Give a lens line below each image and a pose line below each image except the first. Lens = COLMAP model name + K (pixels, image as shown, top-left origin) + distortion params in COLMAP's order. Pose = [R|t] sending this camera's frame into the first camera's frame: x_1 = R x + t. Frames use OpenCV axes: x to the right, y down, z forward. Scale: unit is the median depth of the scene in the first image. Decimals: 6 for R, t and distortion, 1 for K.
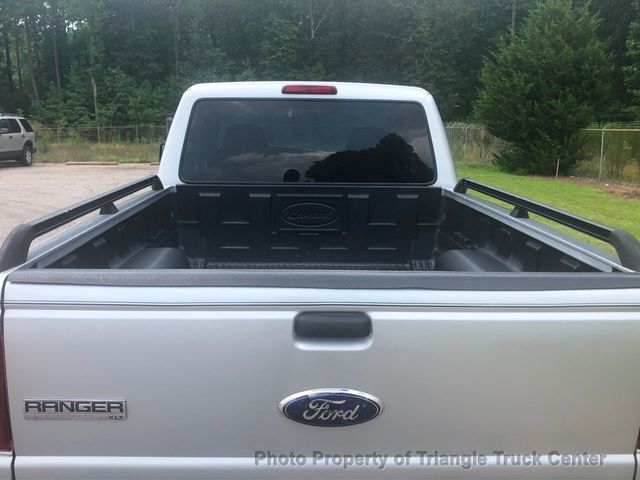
lens RADIAL K [[655.2, 0, 320.0], [0, 655.2, 240.0], [0, 0, 1]] dist [0.042854, -0.003104]
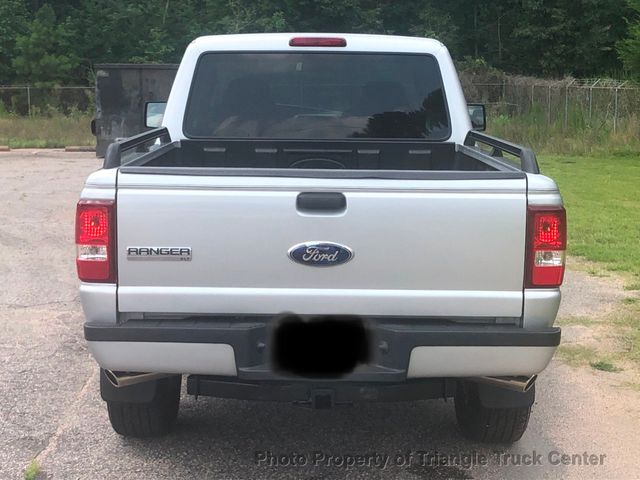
lens RADIAL K [[1267.6, 0, 320.0], [0, 1267.6, 240.0], [0, 0, 1]] dist [0.156247, -0.422693]
pose [[0.999484, 0.002057, -0.032063, 0.046479], [-0.003727, 0.998634, -0.052119, 0.156266], [0.031912, 0.052212, 0.998126, -0.834972]]
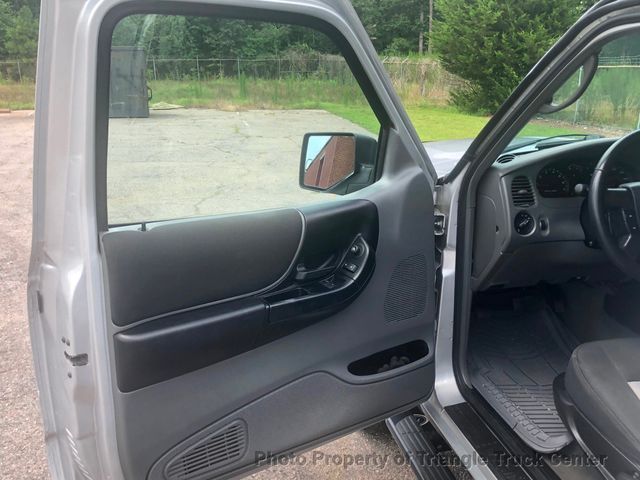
lens RADIAL K [[655.2, 0, 320.0], [0, 655.2, 240.0], [0, 0, 1]] dist [0.042854, -0.003104]
pose [[0.986842, -0.049010, 0.154081, -0.422922], [0.033913, 0.994497, 0.099129, -0.169334], [-0.158092, -0.092599, 0.983073, 0.810429]]
